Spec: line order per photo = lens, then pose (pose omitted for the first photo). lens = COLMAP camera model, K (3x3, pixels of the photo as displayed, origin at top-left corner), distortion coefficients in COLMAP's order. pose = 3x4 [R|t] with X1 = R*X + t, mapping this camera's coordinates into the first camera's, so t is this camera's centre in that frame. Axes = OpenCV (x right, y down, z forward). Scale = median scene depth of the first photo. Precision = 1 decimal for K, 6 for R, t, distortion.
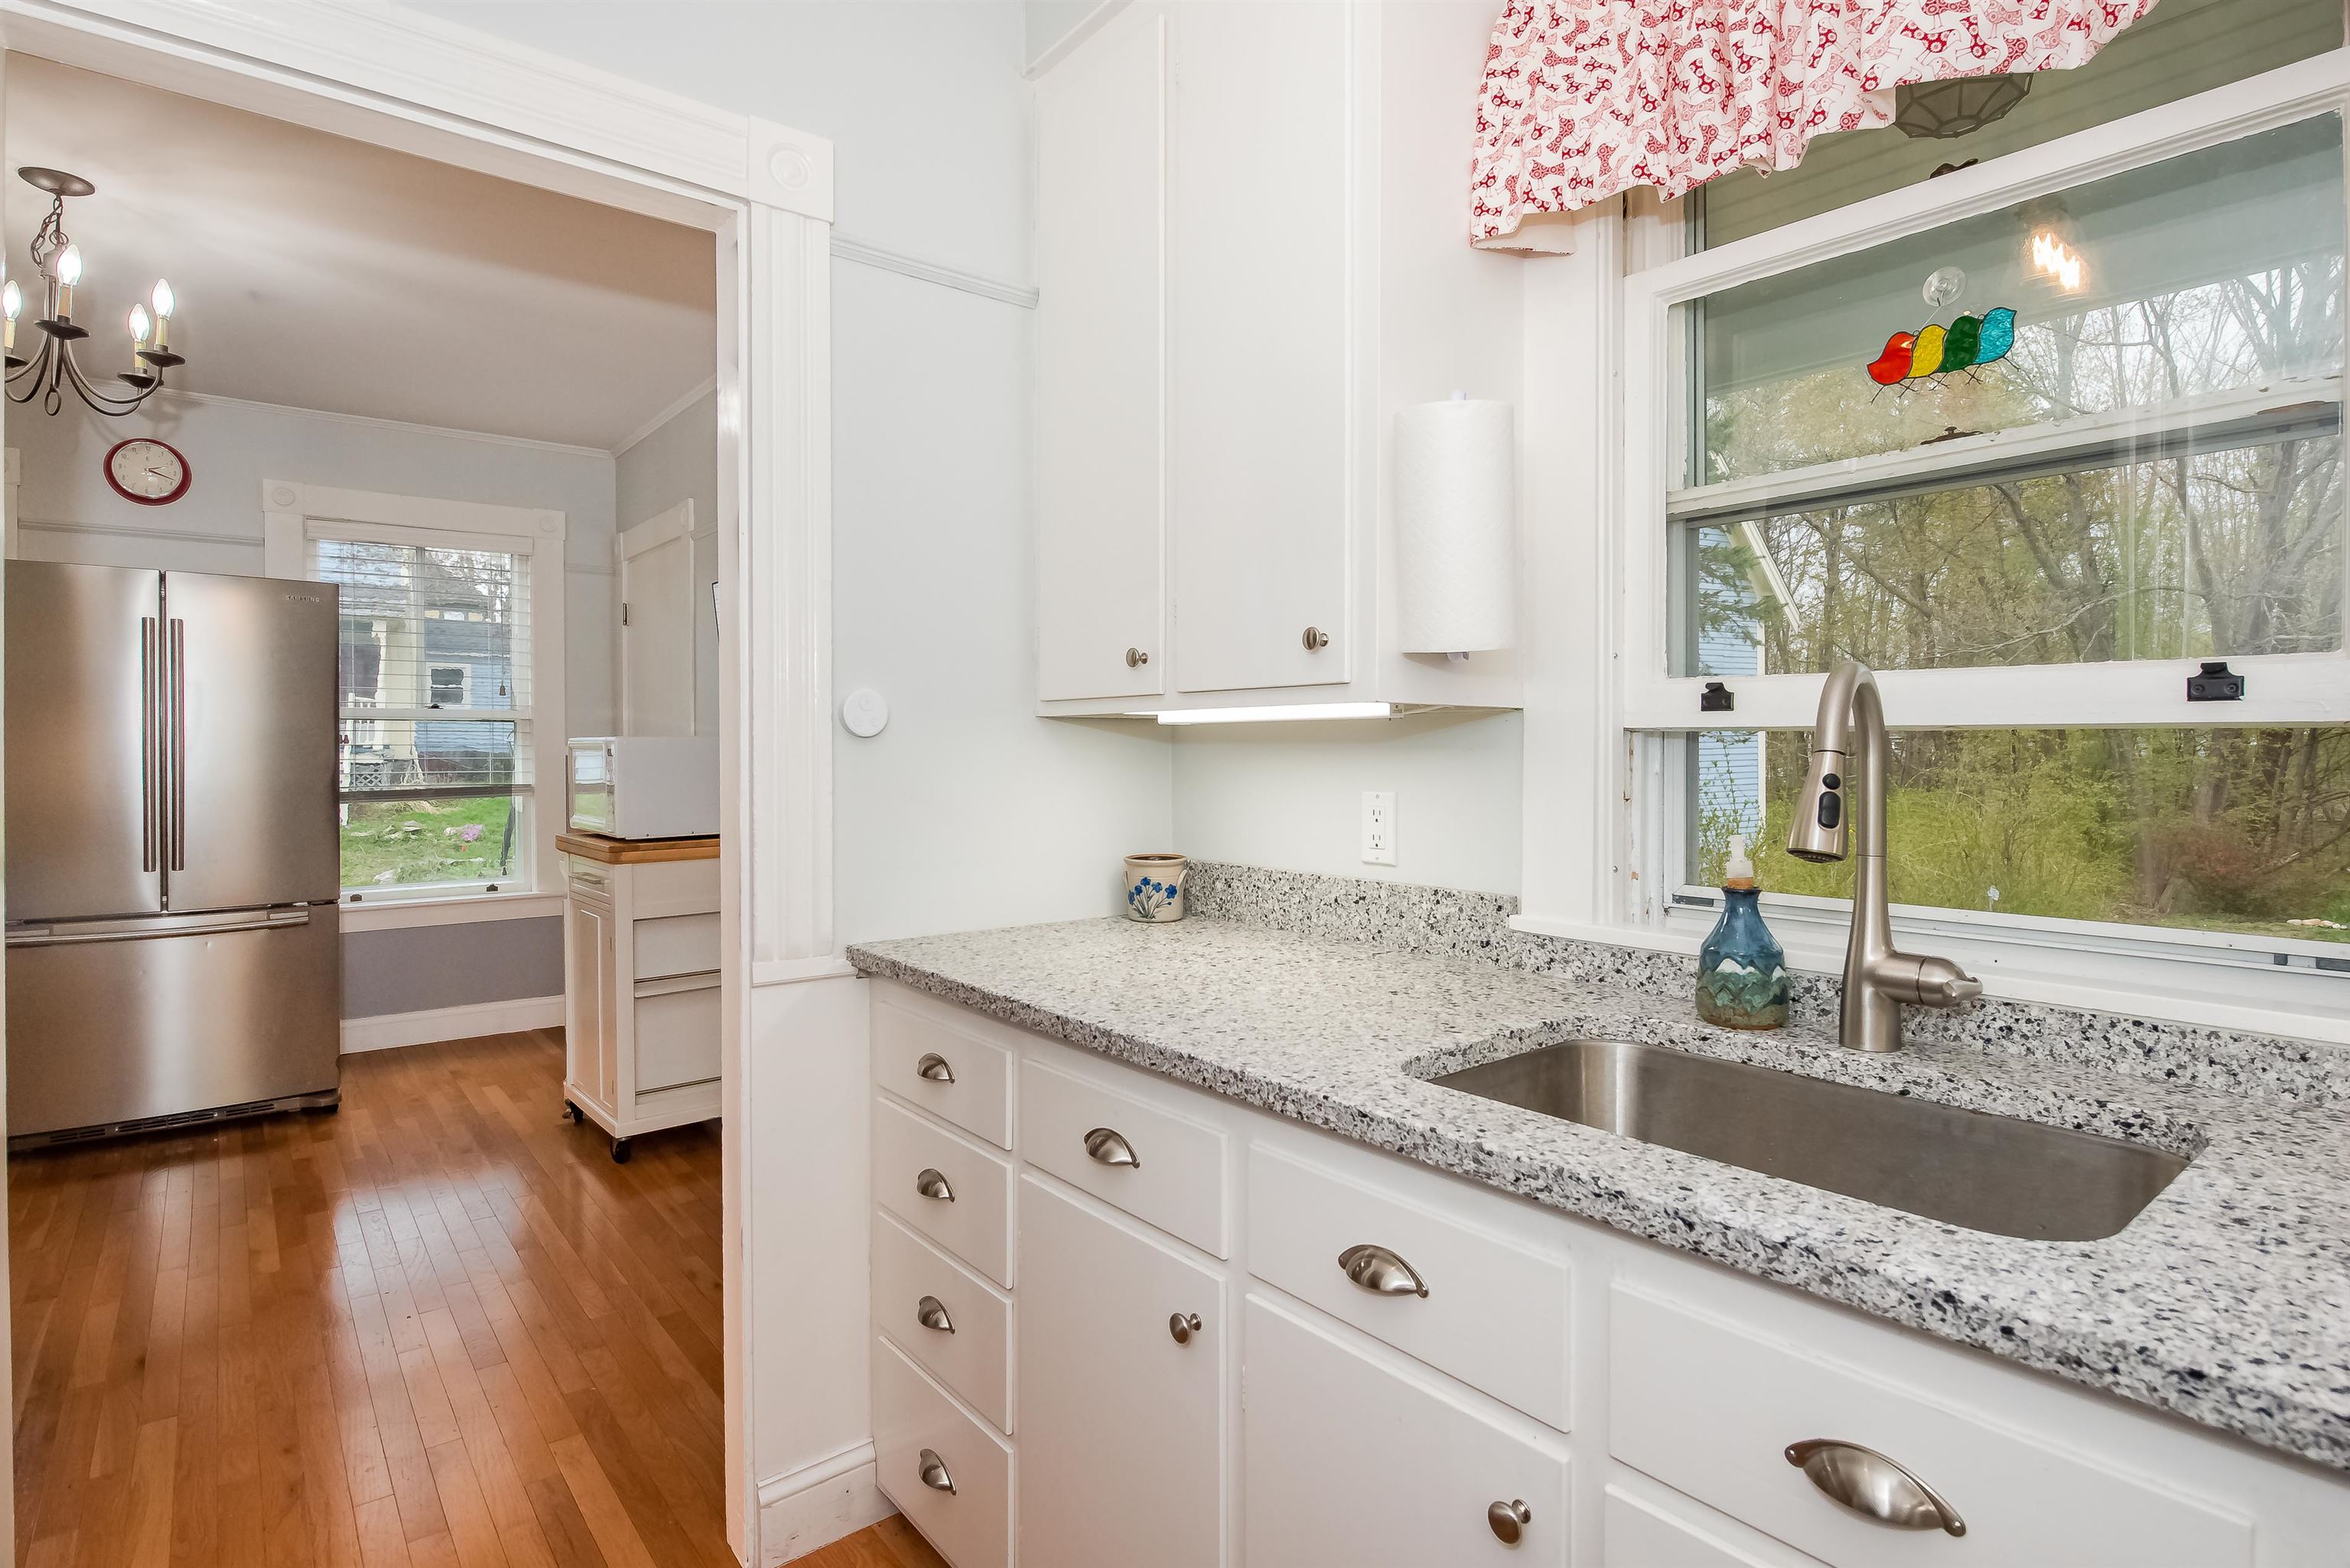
lens RADIAL K [[1185.5, 0, 1169.0], [0, 1185.5, 754.2], [0, 0, 1]] dist [-0.004860, -0.001505]
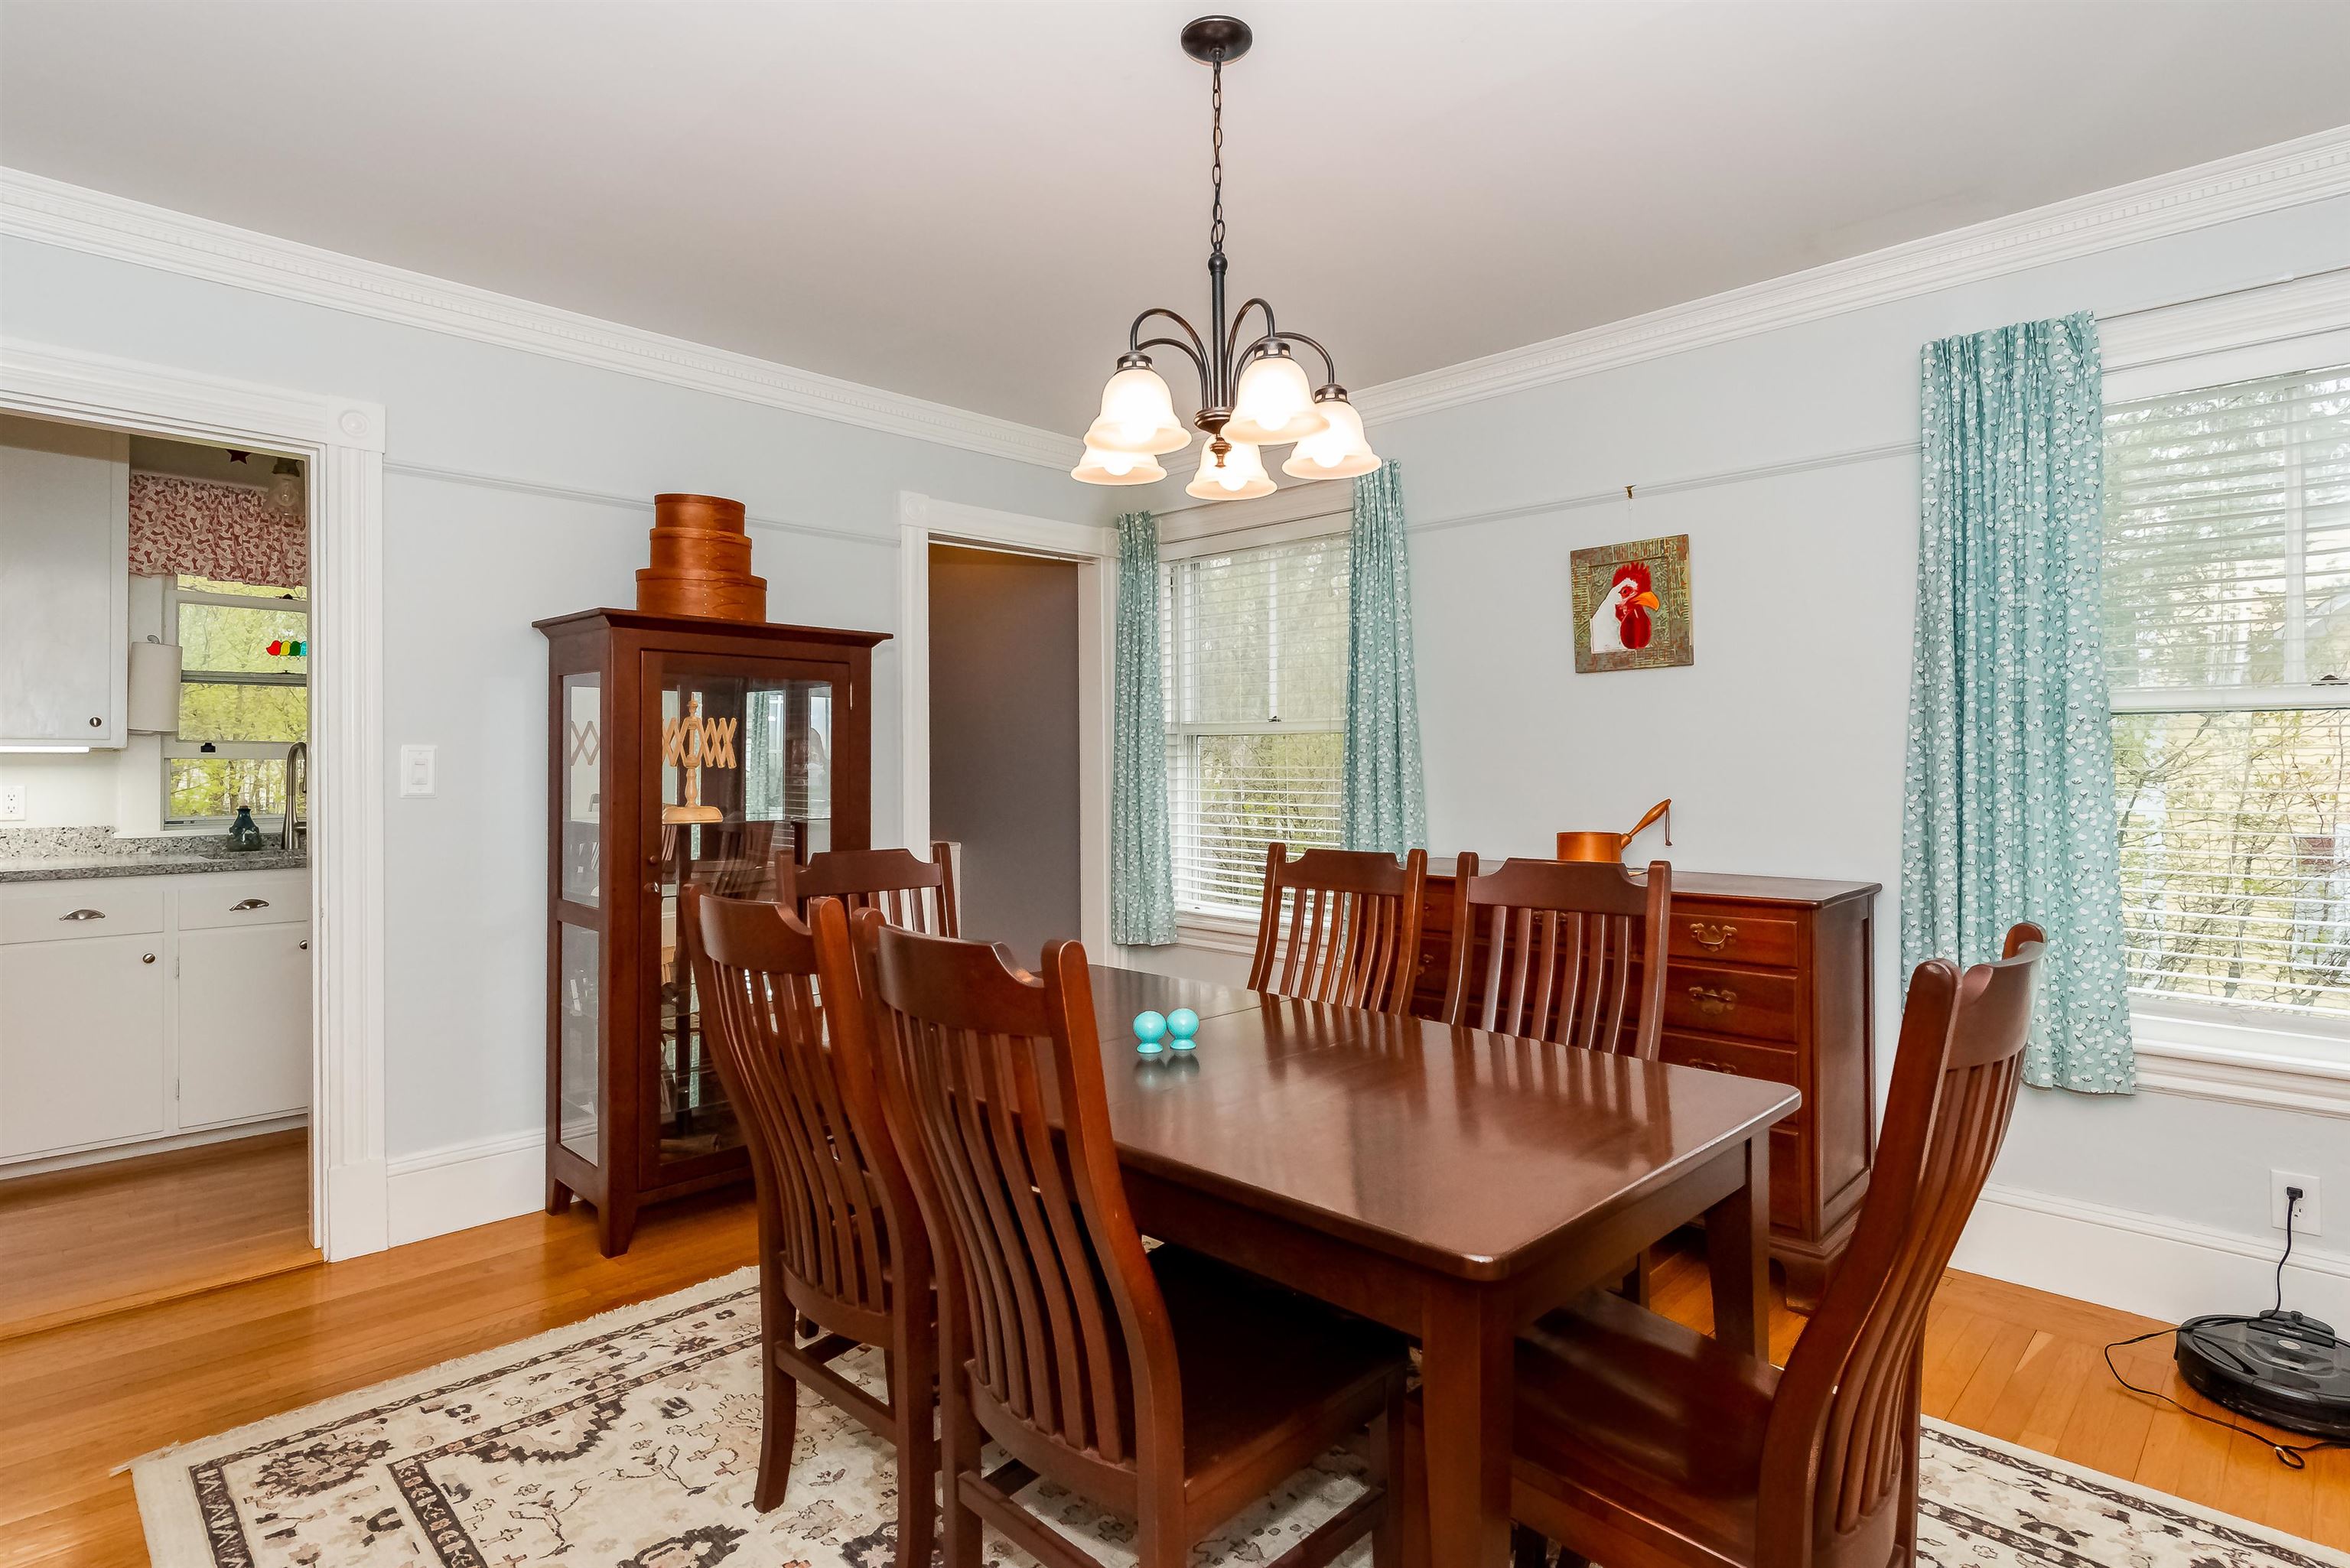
lens RADIAL K [[1185.5, 0, 1169.0], [0, 1185.5, 754.2], [0, 0, 1]] dist [-0.004860, -0.001505]
pose [[-0.114119, 0.015355, 0.993348, -2.878207], [0.015645, 0.999784, -0.013657, 0.047857], [-0.993344, 0.013982, -0.114335, -1.083480]]
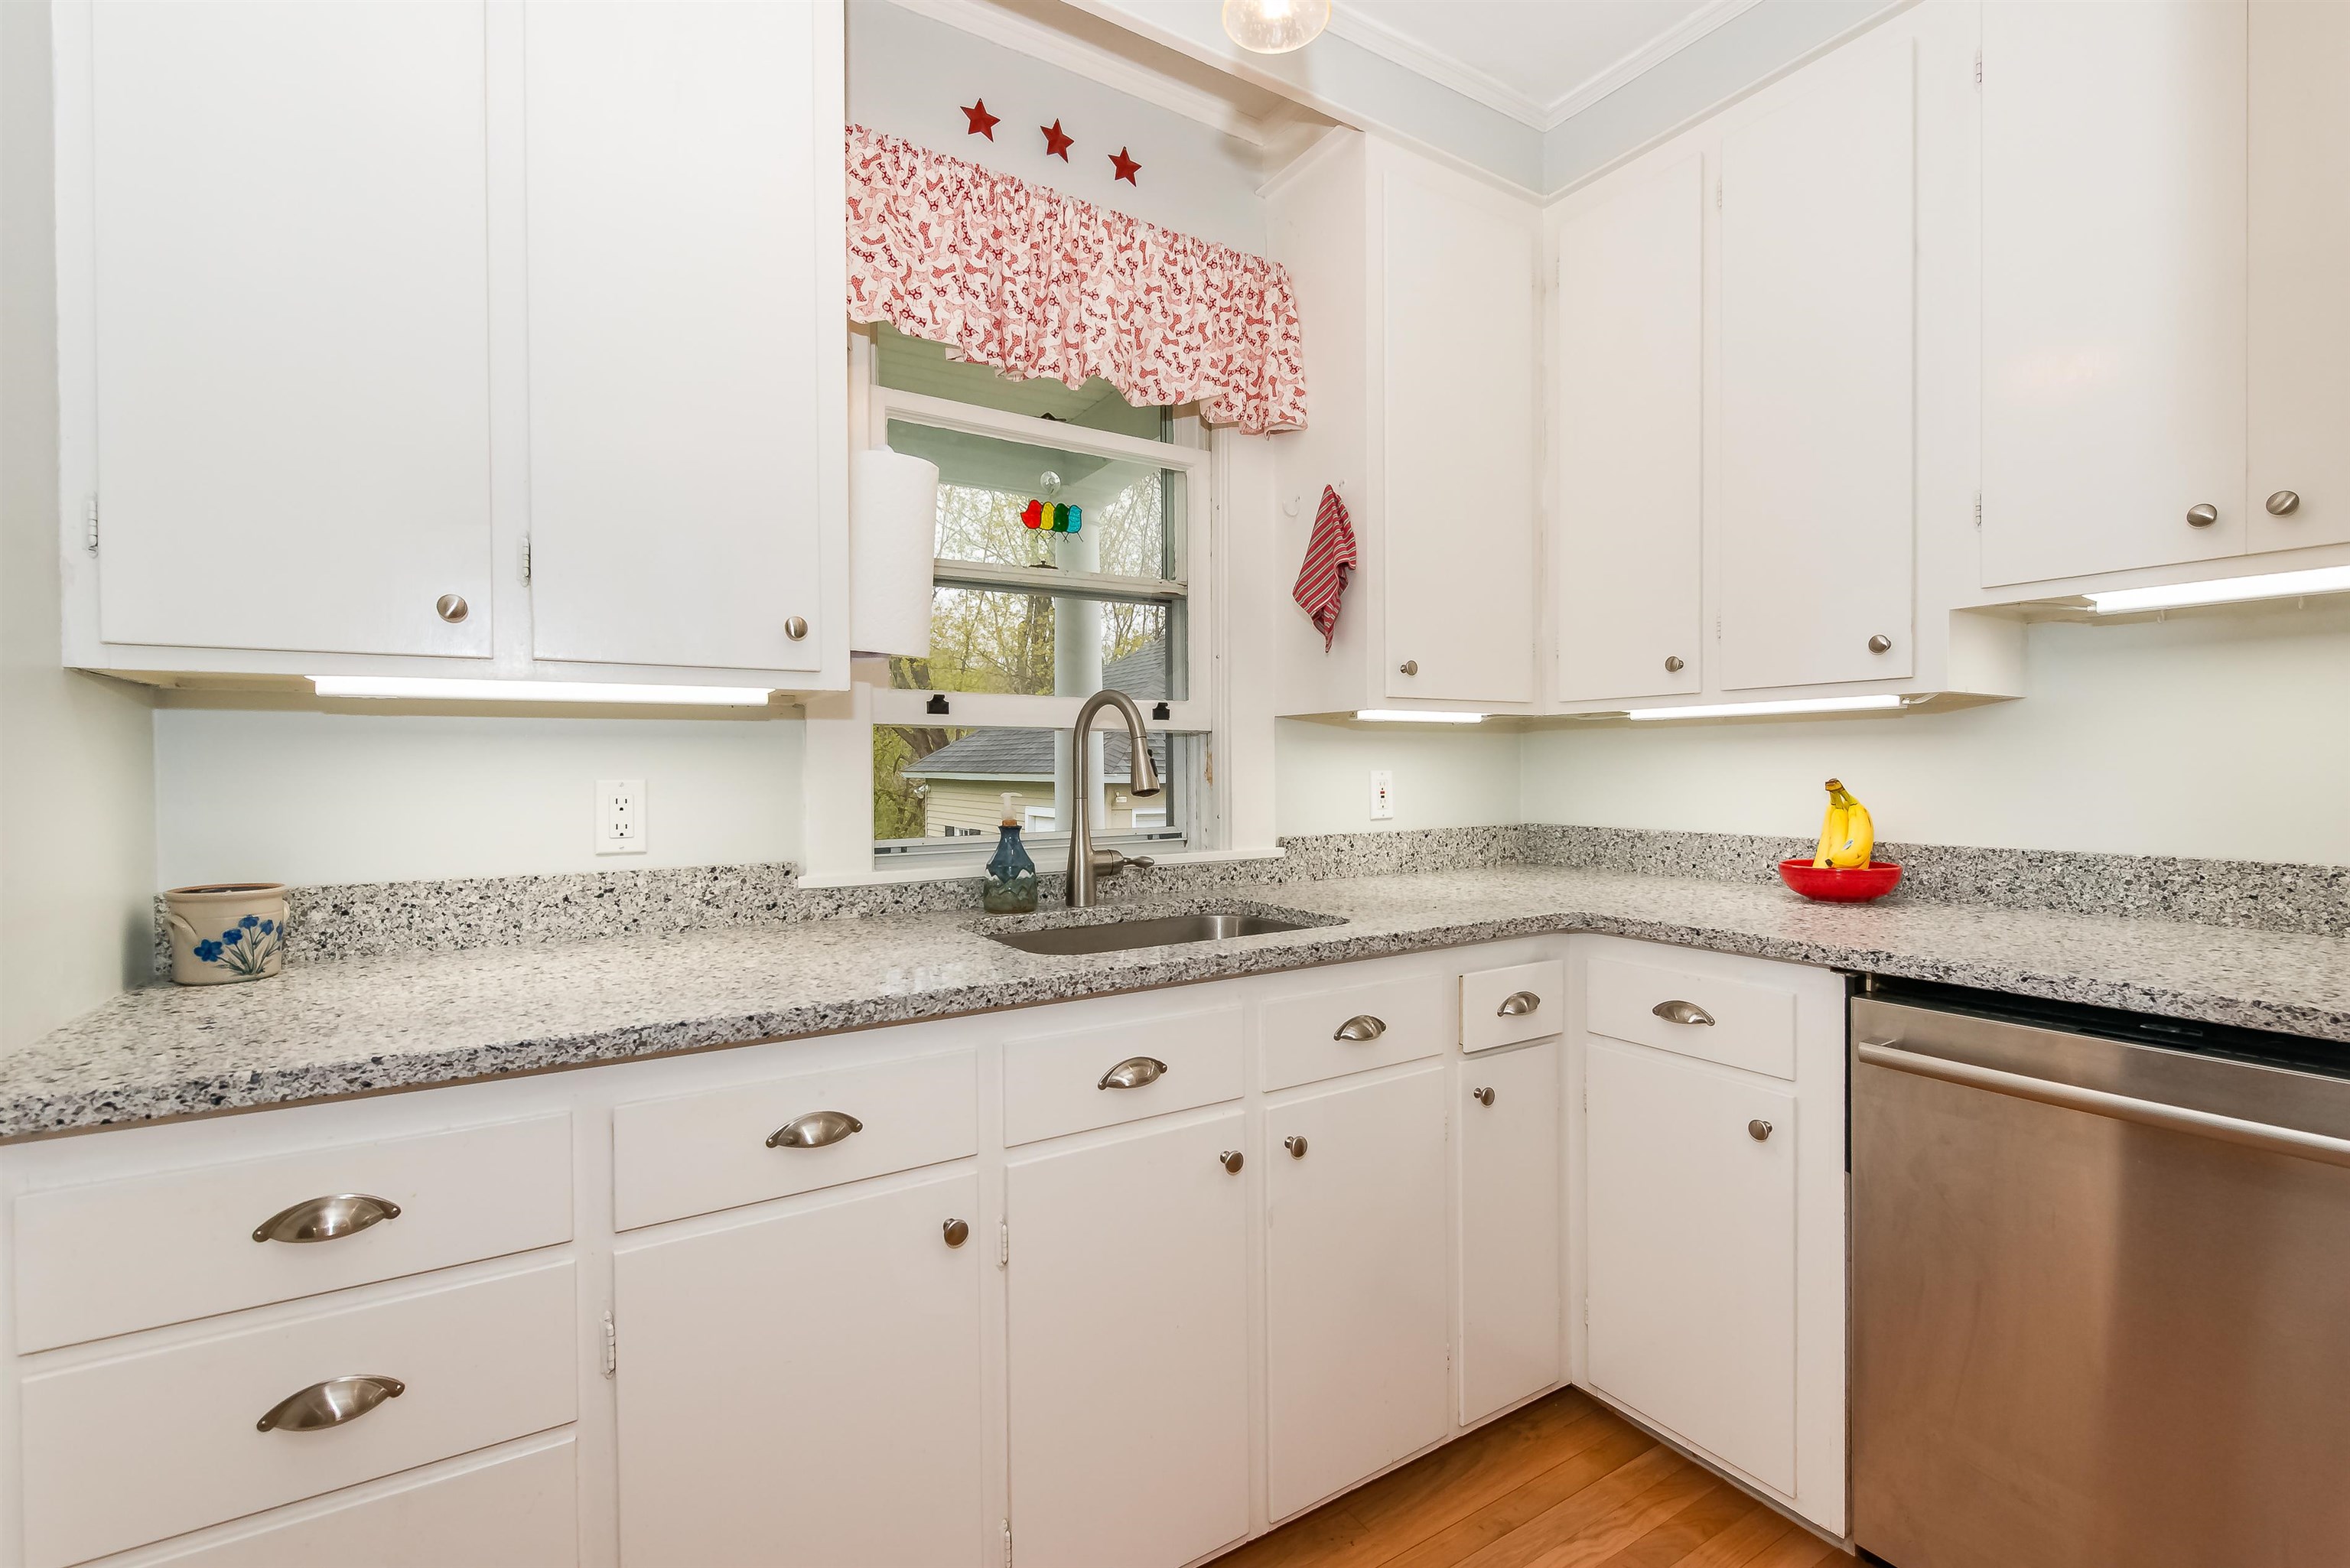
lens RADIAL K [[1047.5, 0, 1192.5], [0, 1047.5, 781.8], [0, 0, 1]] dist [0.000686, -0.000116]
pose [[0.111681, -0.014482, 0.993639, -0.851501], [0.011903, 0.999842, 0.013235, 0.036754], [-0.993673, 0.010349, 0.111836, 0.581549]]
